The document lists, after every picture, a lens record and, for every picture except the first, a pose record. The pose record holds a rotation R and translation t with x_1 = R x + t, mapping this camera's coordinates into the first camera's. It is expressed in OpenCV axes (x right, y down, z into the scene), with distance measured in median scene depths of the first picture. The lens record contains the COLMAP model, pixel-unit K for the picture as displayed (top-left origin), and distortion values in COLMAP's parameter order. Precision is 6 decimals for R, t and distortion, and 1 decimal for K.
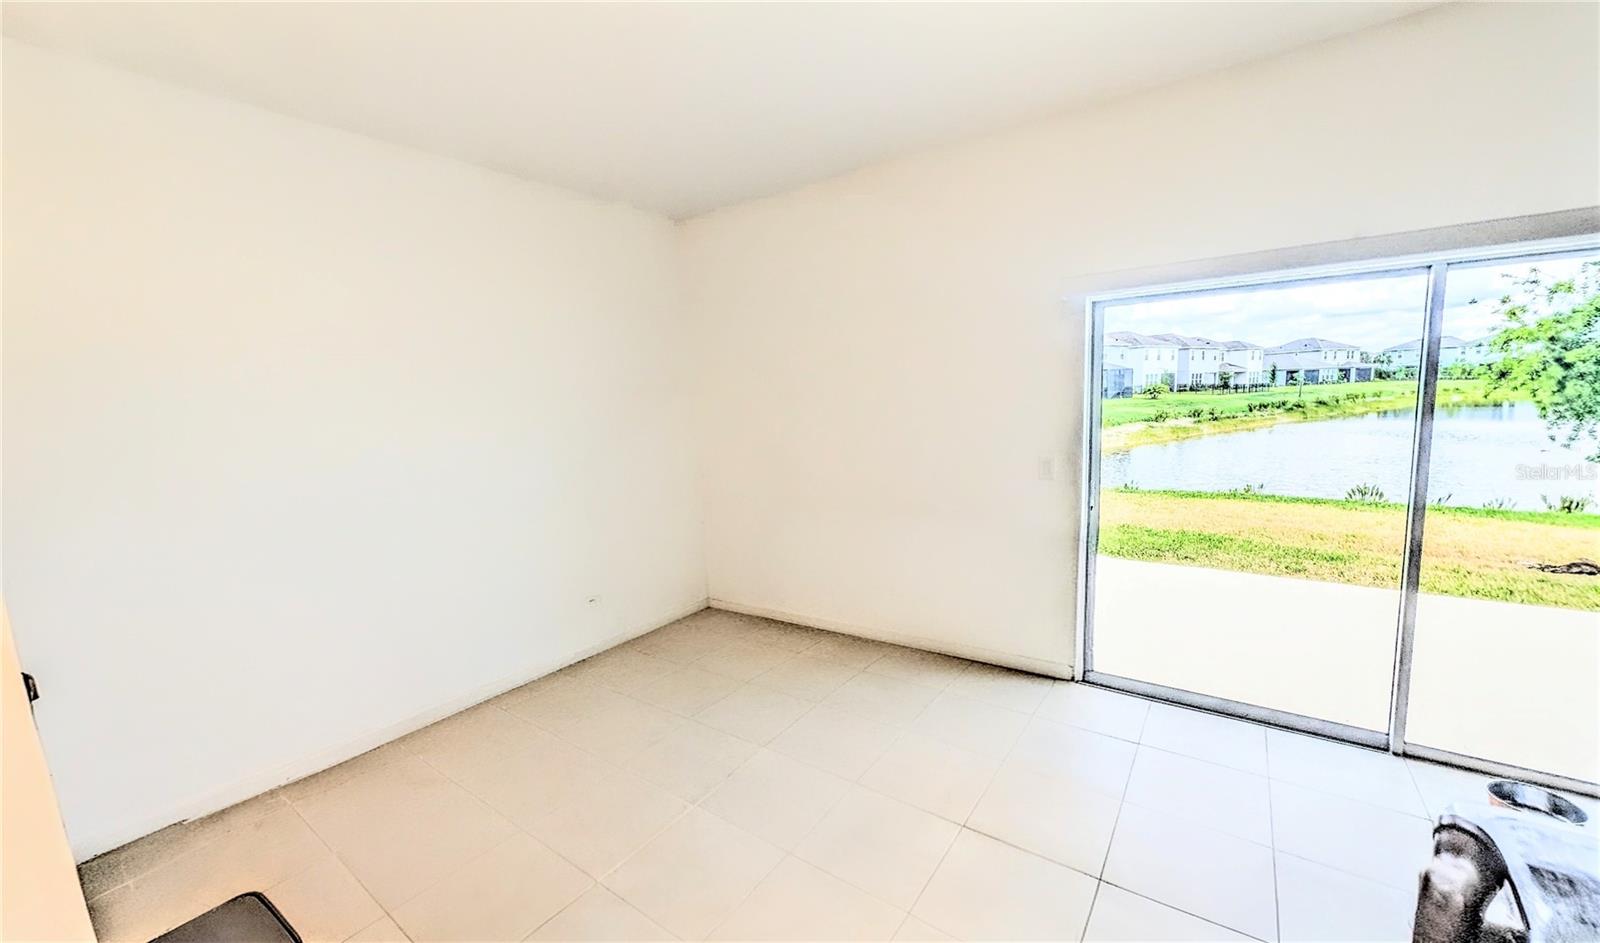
lens RADIAL K [[647.1, 0, 802.7], [0, 647.1, 479.4], [0, 0, 1]] dist [-0.001200, -0.000126]
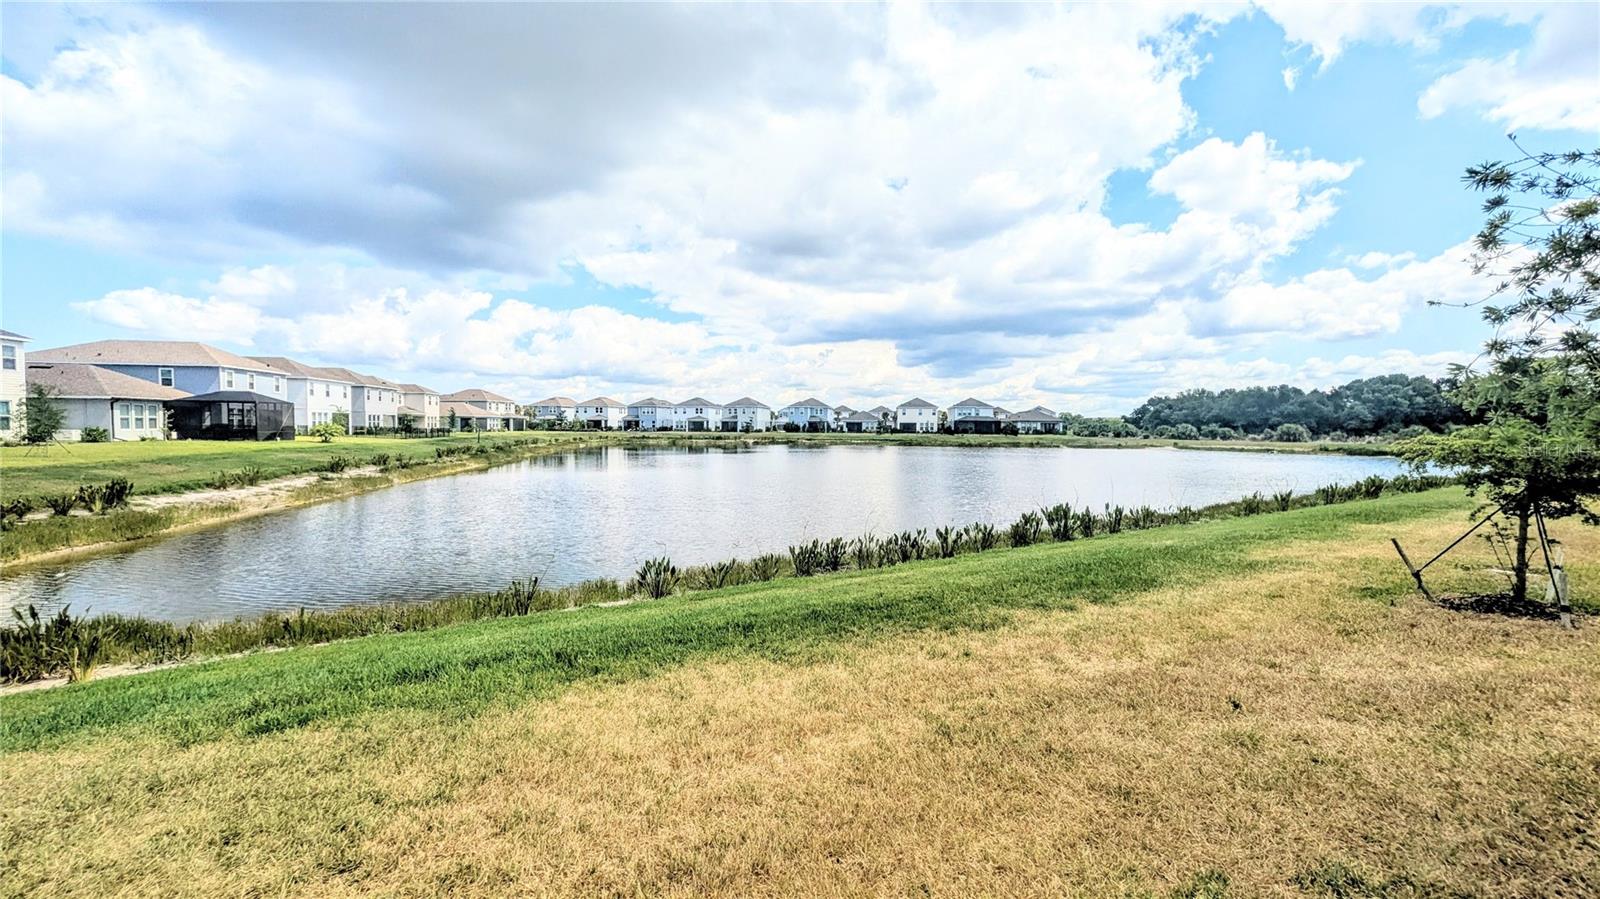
lens RADIAL K [[619.3, 0, 797.4], [0, 619.3, 444.8], [0, 0, 1]] dist [-0.006824, -0.000152]
pose [[0.406581, 0.011307, 0.913545, 0.066189], [0.099768, 0.993394, -0.056698, -0.015893], [-0.908151, 0.114195, 0.402767, 0.129367]]
